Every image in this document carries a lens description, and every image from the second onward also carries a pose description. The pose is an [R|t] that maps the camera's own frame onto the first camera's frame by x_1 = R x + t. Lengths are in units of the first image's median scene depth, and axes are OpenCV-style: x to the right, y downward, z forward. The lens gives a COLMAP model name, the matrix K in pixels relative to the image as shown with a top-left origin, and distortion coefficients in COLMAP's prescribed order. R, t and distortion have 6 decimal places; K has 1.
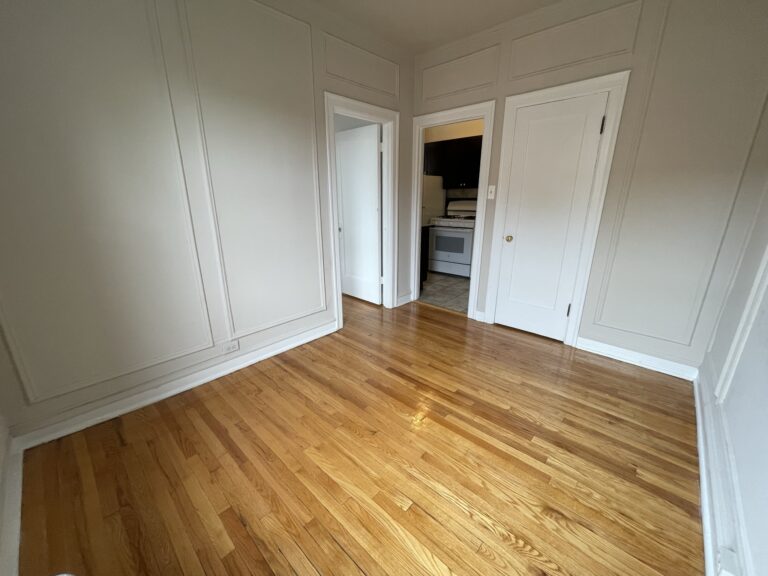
lens RADIAL K [[308.4, 0, 377.6], [0, 308.4, 286.7], [0, 0, 1]] dist [0.000686, -0.000016]
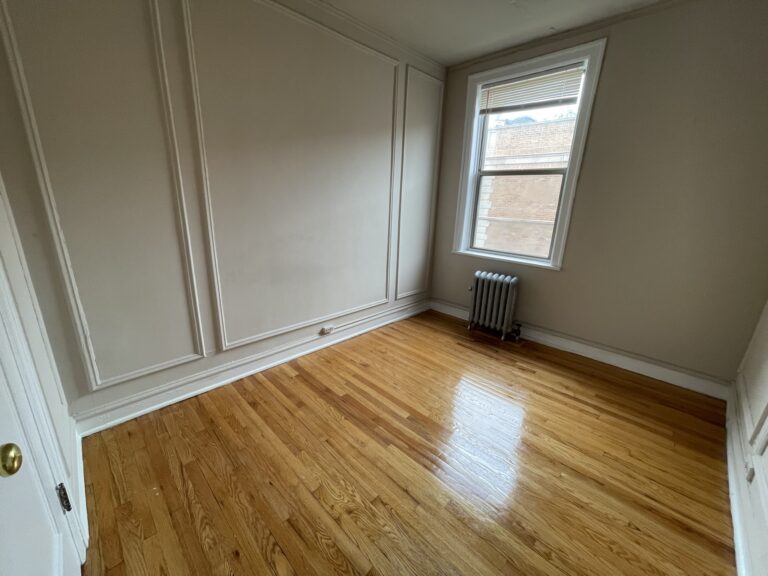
lens RADIAL K [[310.7, 0, 380.6], [0, 310.7, 287.0], [0, 0, 1]] dist [-0.001613, -0.000200]
pose [[-0.999231, -0.032259, 0.022285, 0.321798], [-0.015126, 0.841541, 0.539981, -0.546070], [-0.036173, 0.539229, -0.841382, 1.743451]]
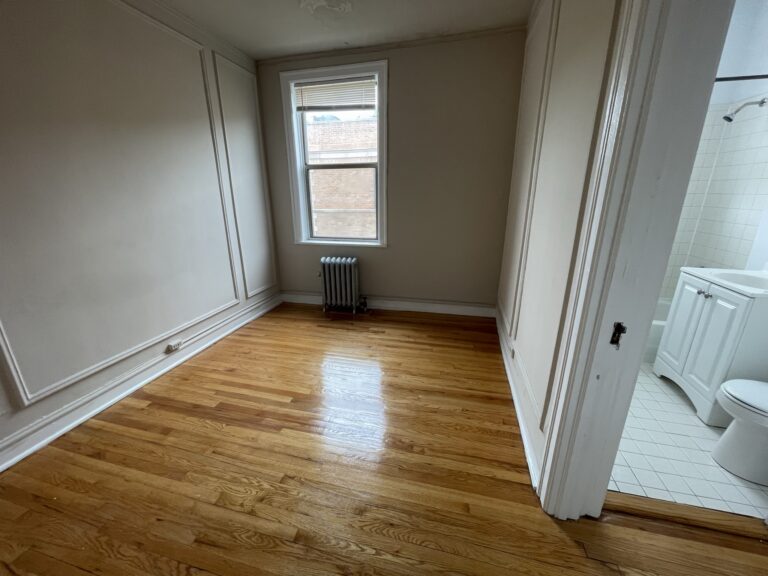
lens RADIAL K [[308.4, 0, 377.6], [0, 308.4, 286.7], [0, 0, 1]] dist [0.000686, -0.000016]
pose [[-0.876581, 0.150493, -0.457118, 0.415391], [-0.126180, 0.844749, 0.520075, -0.562738], [0.464418, 0.513567, -0.721502, 1.823798]]
